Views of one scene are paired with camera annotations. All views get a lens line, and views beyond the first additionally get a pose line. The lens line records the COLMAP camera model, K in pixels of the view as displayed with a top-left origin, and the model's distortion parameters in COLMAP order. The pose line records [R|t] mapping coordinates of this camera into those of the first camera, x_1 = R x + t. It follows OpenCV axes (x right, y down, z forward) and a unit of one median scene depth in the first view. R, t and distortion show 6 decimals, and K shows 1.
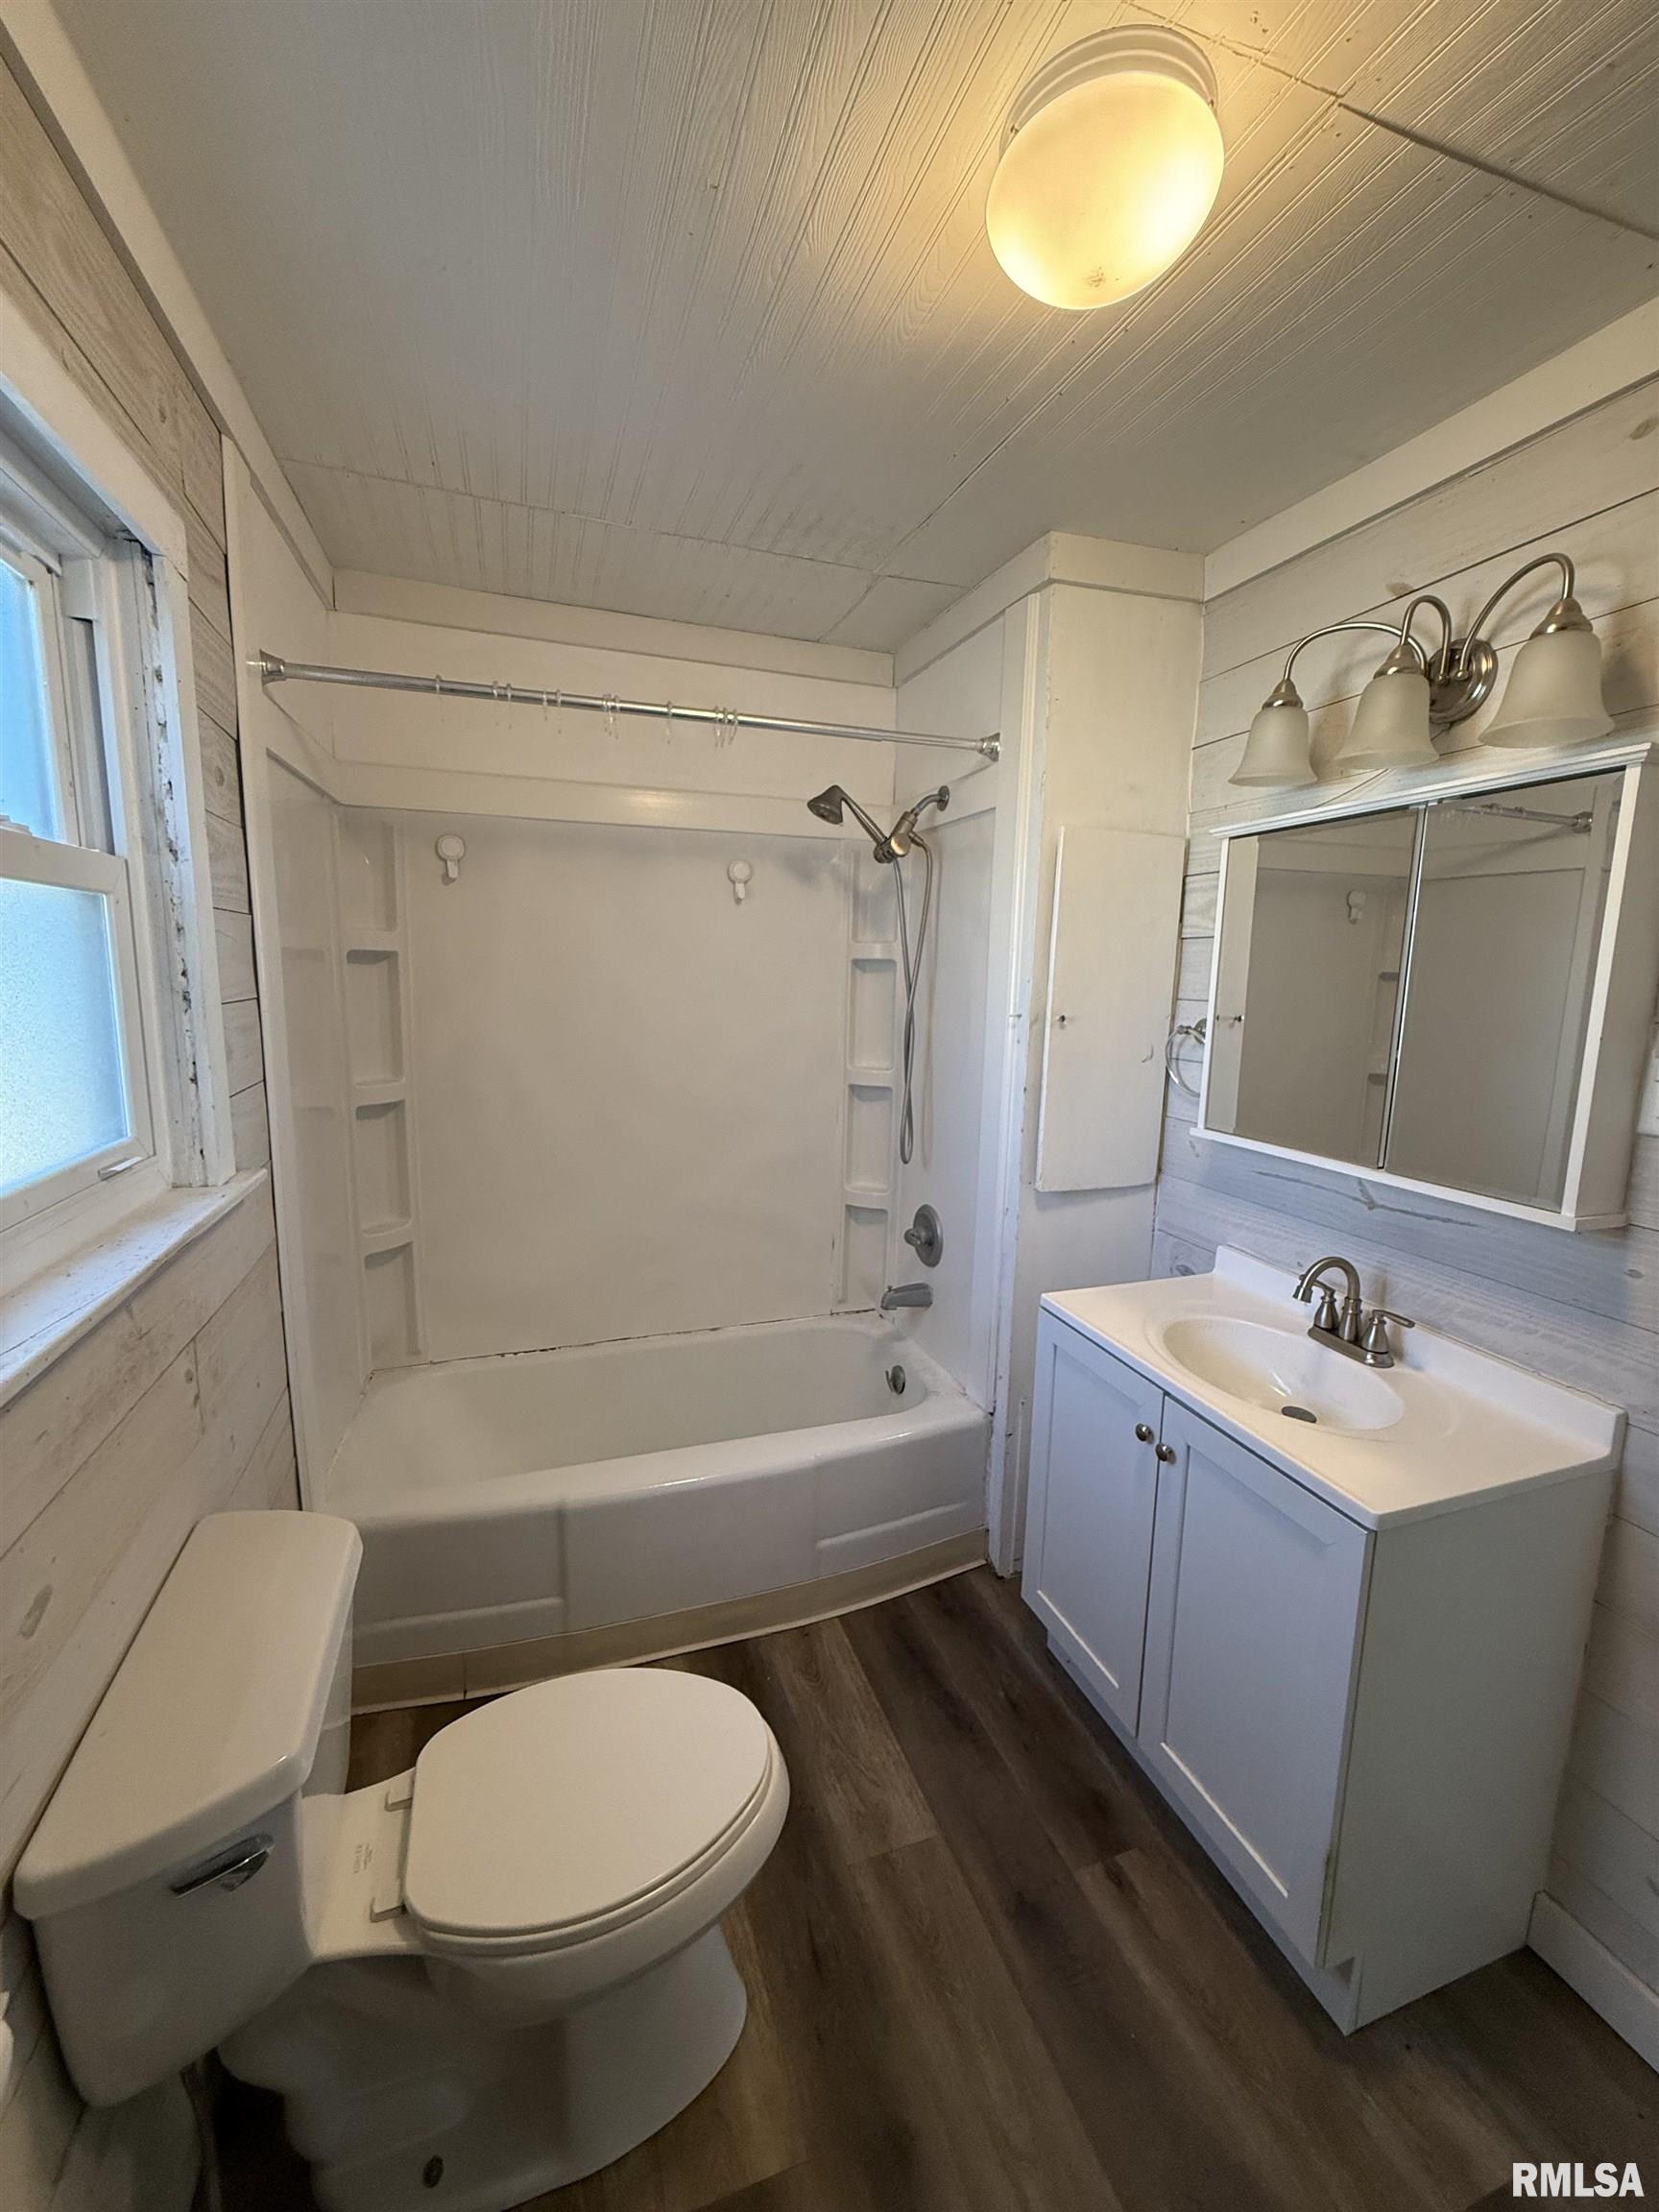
lens RADIAL K [[884.6, 0, 829.5], [0, 884.6, 1106.0], [0, 0, 1]] dist [0.002062, 0.000226]
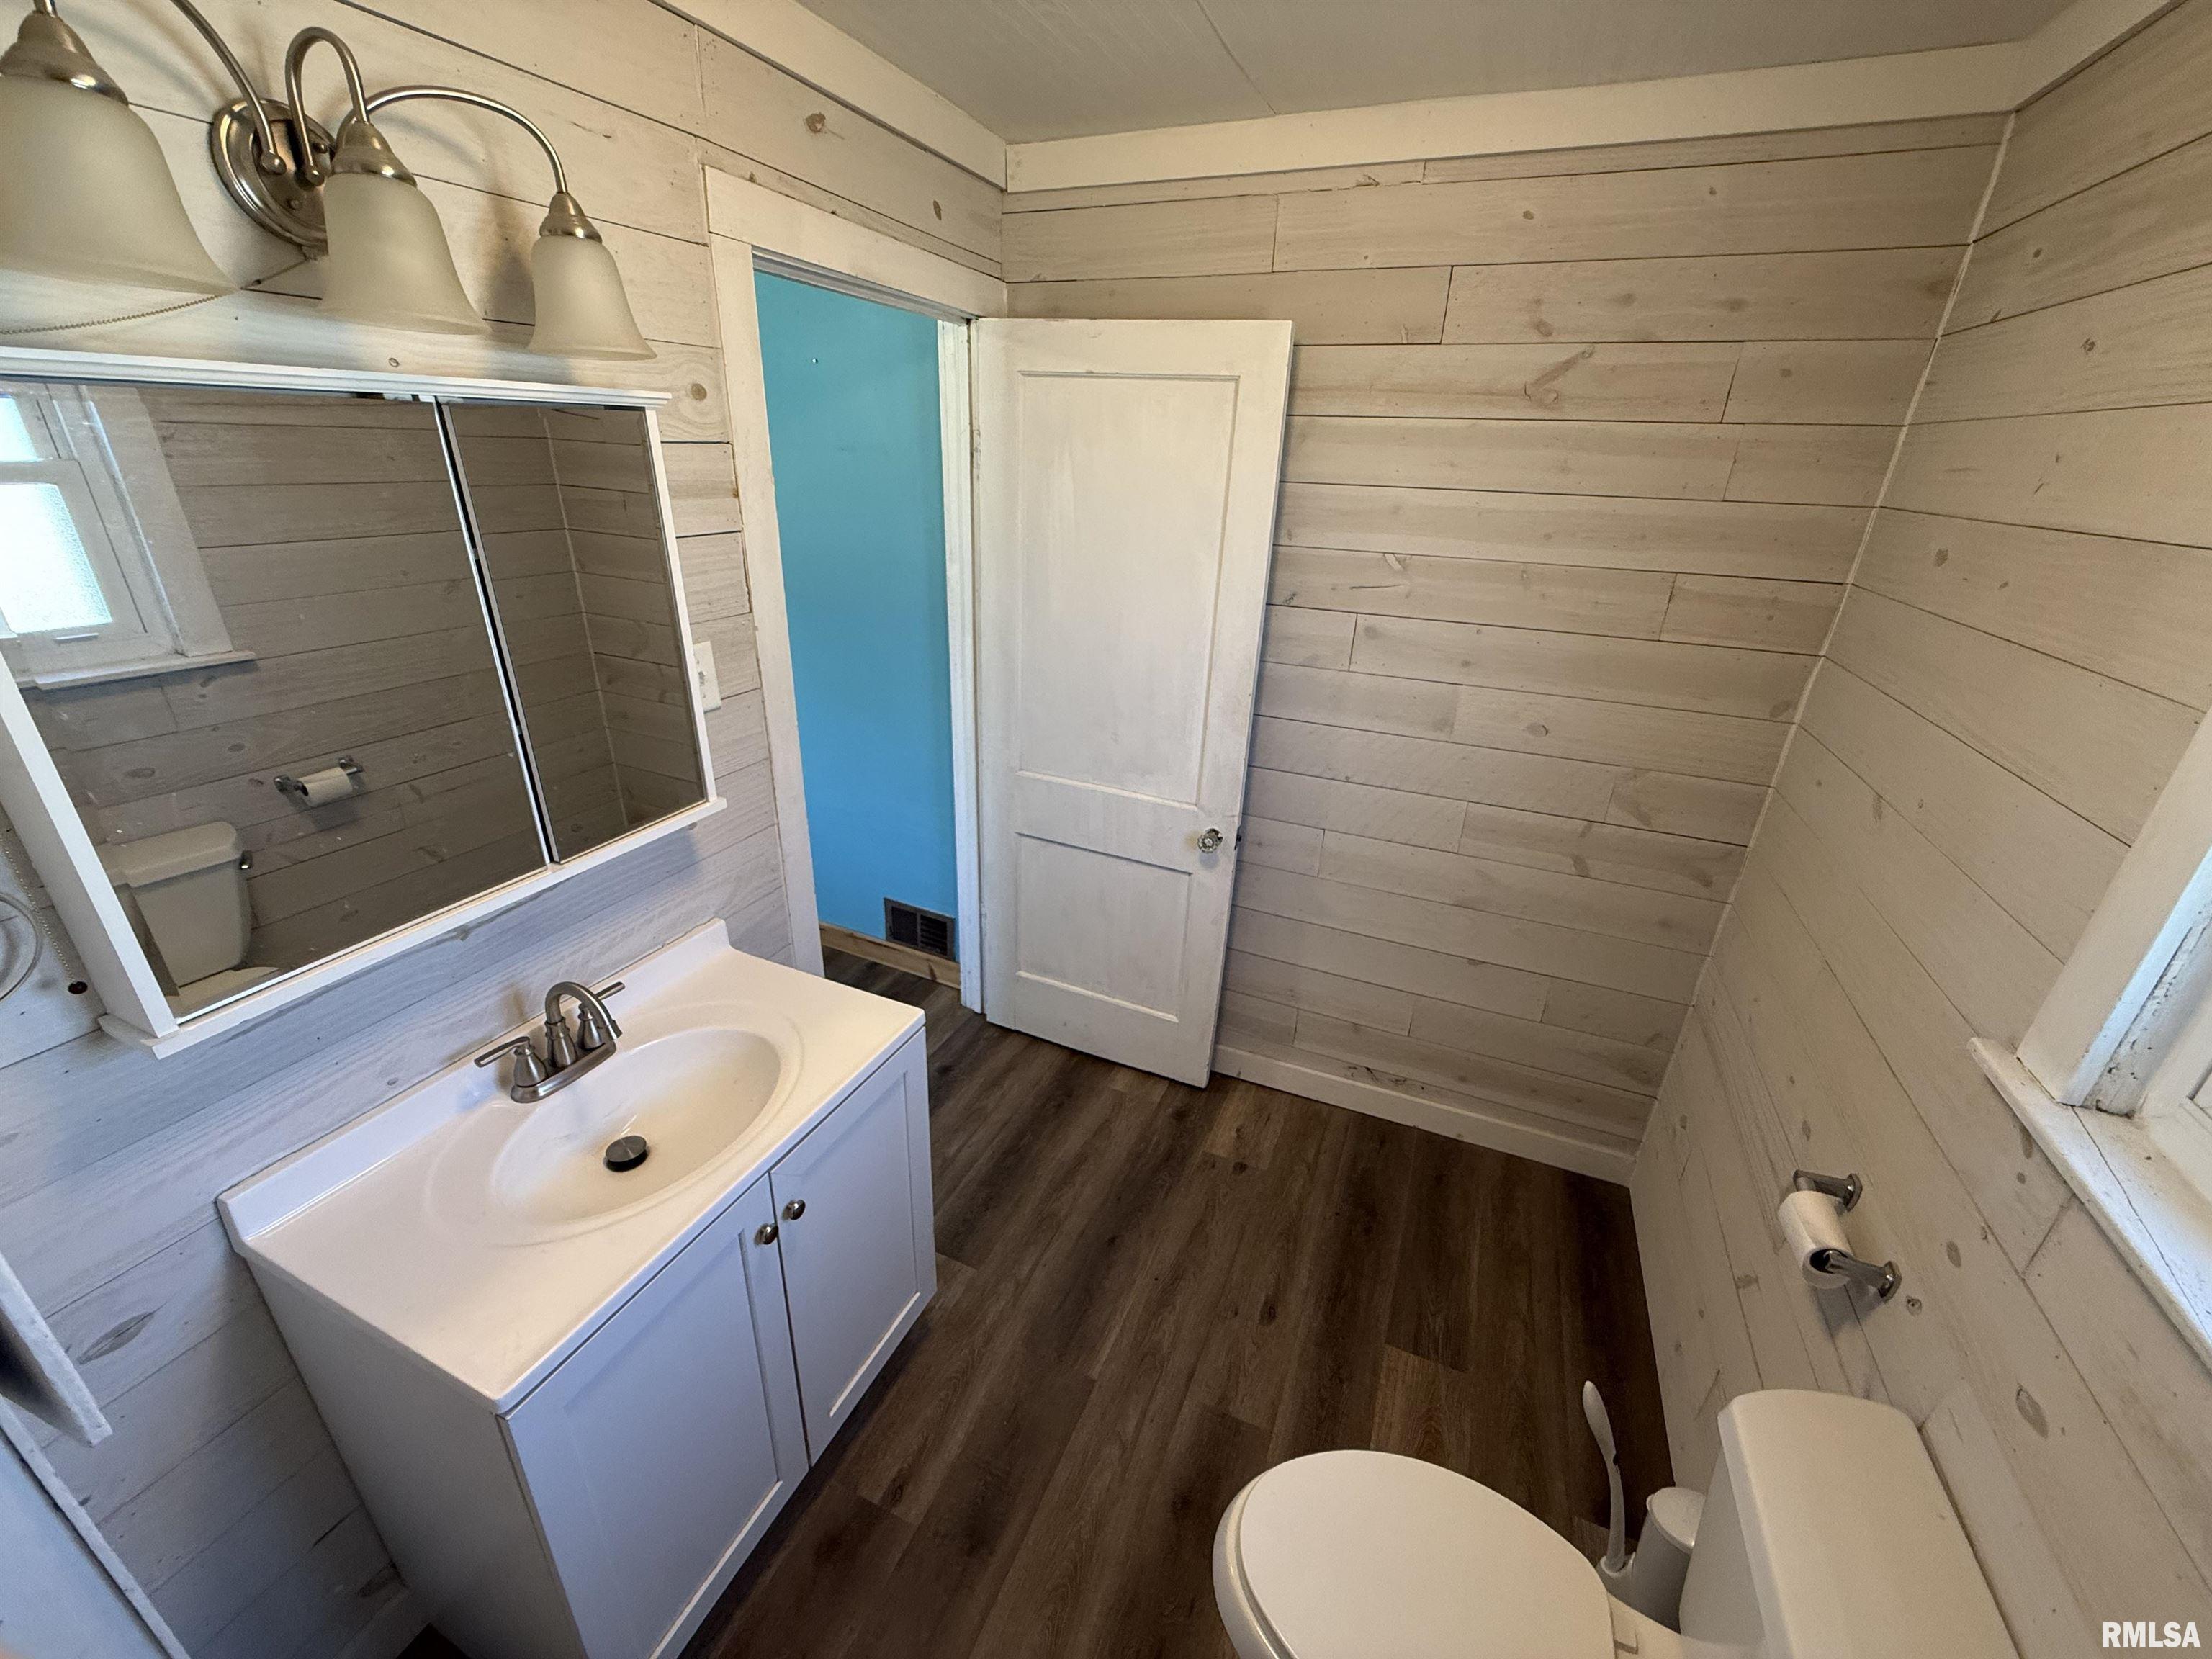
lens RADIAL K [[885.0, 0, 1105.1], [0, 885.0, 834.3], [0, 0, 1]] dist [-0.000886, -0.000151]
pose [[-0.736905, -0.318770, 0.596119, -0.237740], [0.051145, 0.853018, 0.519369, -0.343681], [-0.674059, 0.413214, -0.612289, 1.093544]]
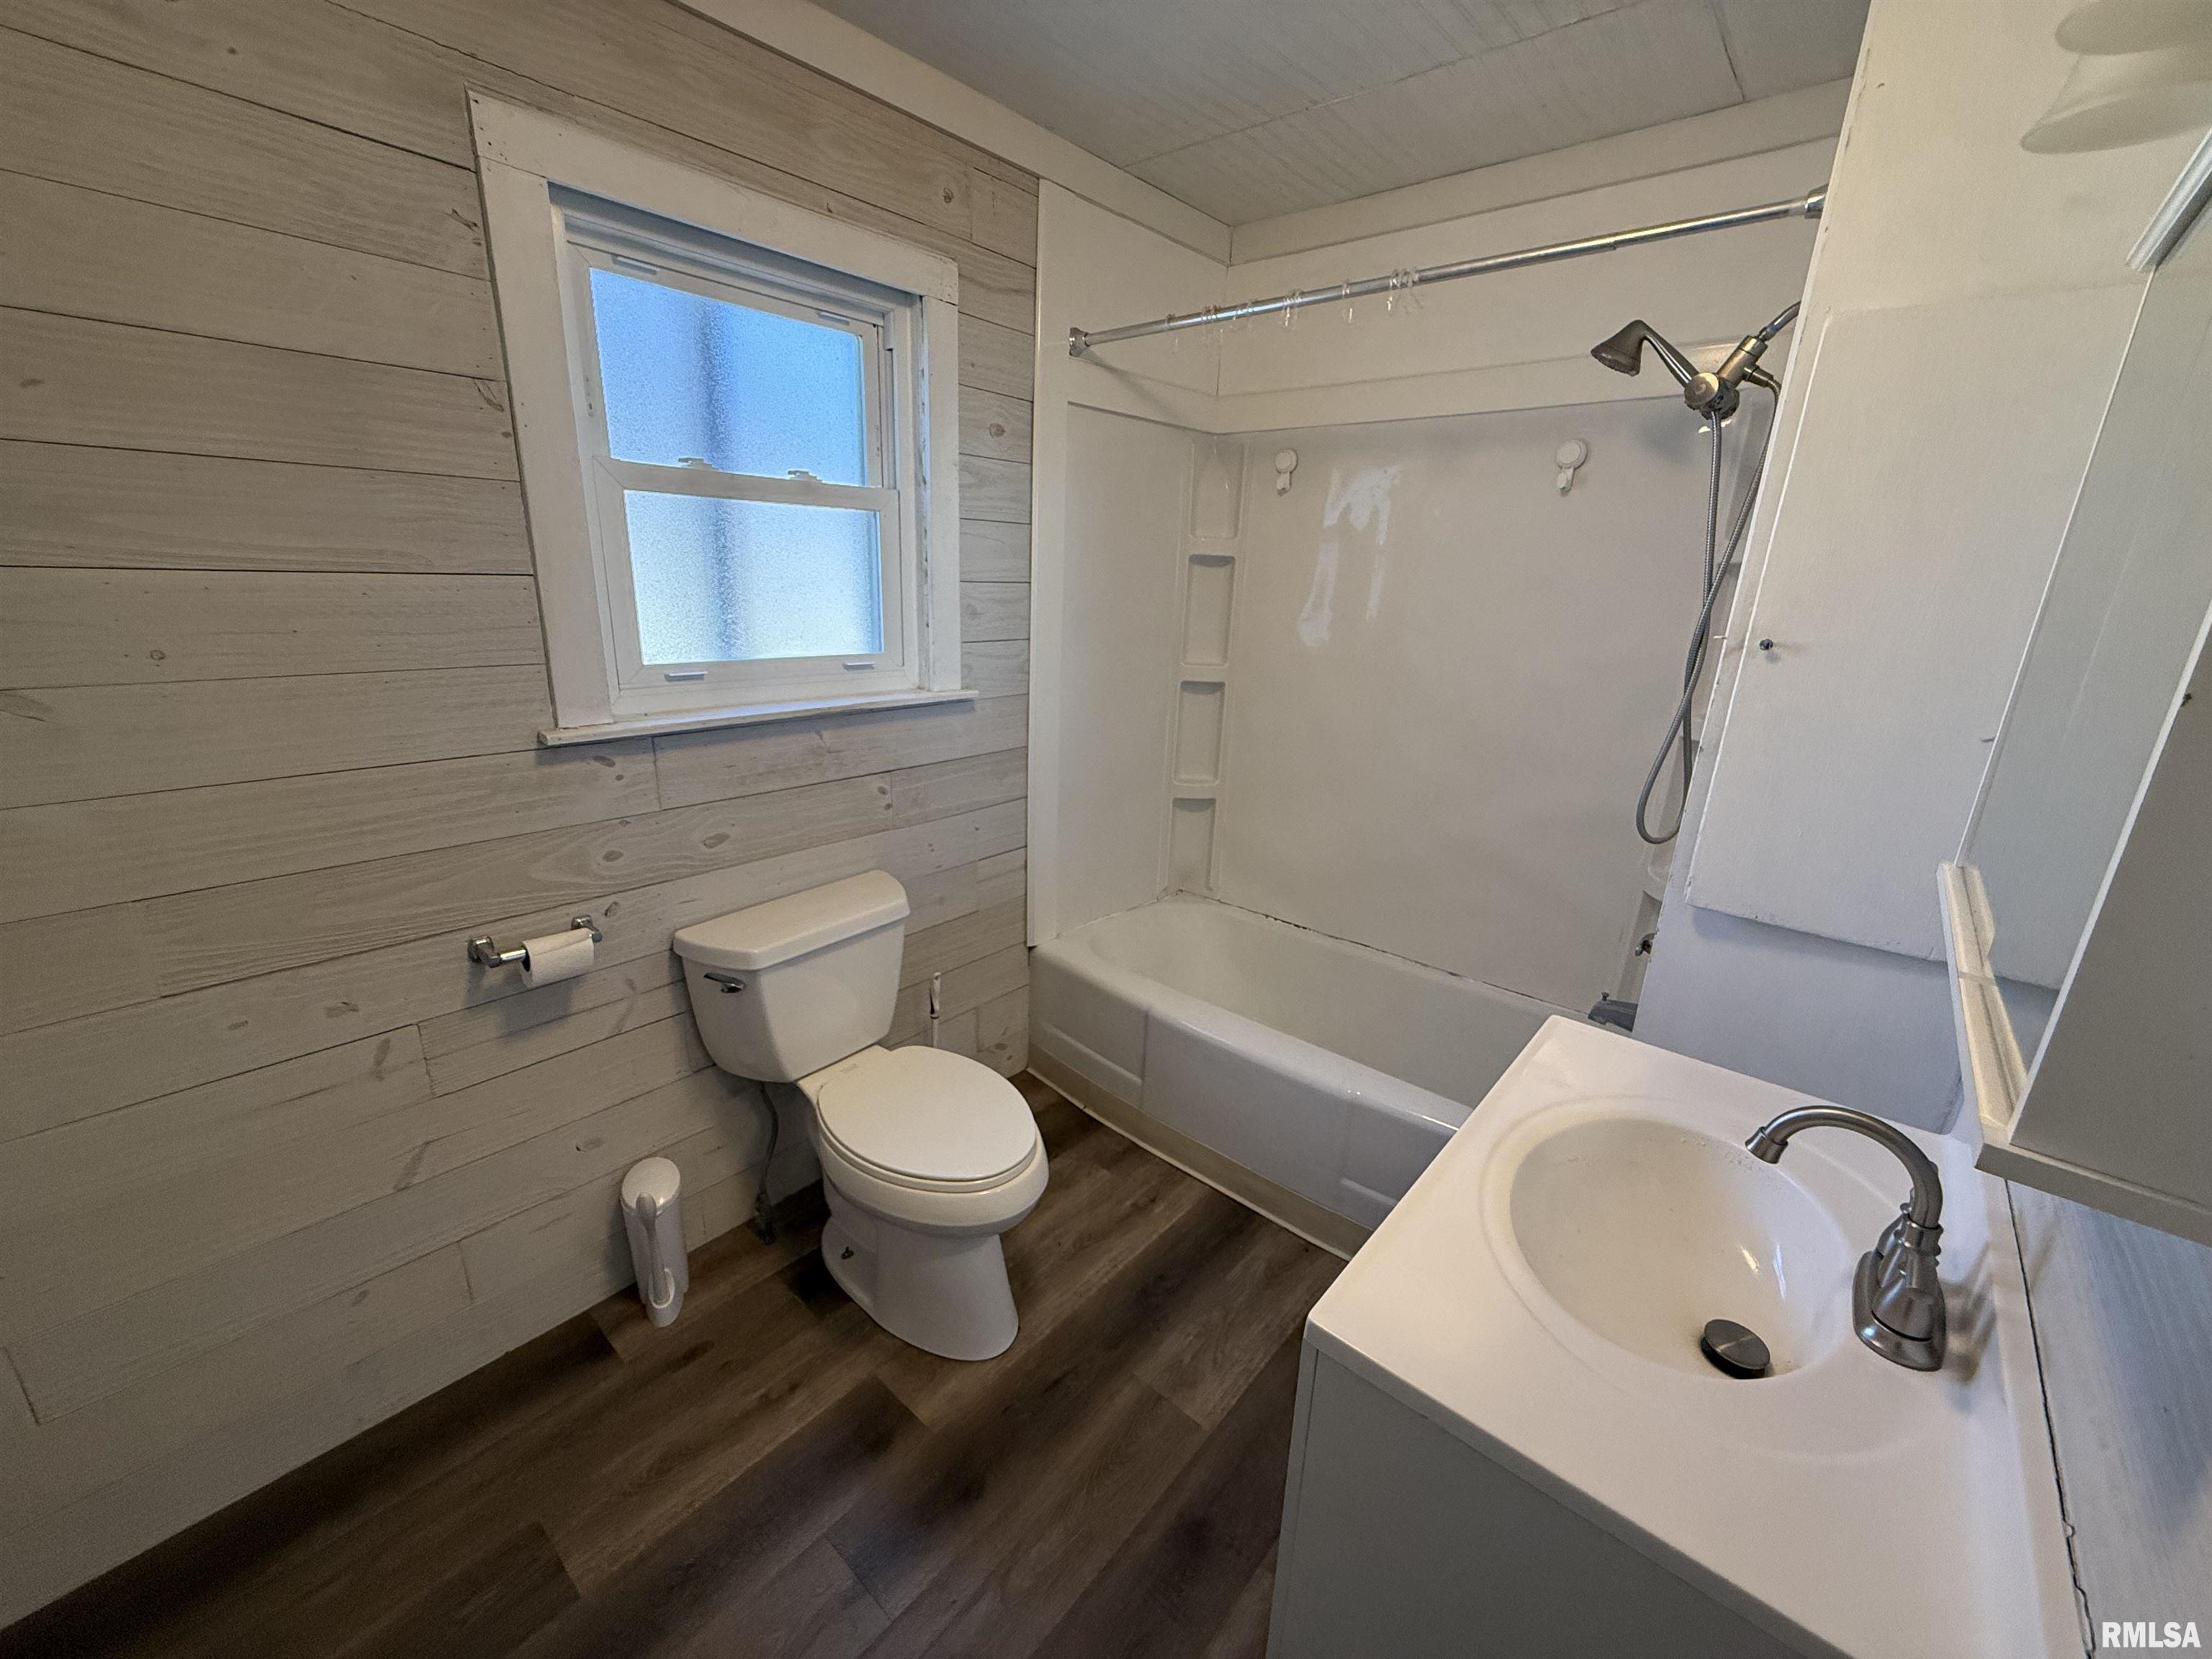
lens RADIAL K [[885.0, 0, 1105.1], [0, 885.0, 834.3], [0, 0, 1]] dist [-0.000886, -0.000151]
pose [[0.494973, 0.247768, -0.832834, 0.729288], [-0.161855, 0.967999, 0.191785, -0.015385], [0.853700, 0.039870, 0.519236, 0.339365]]
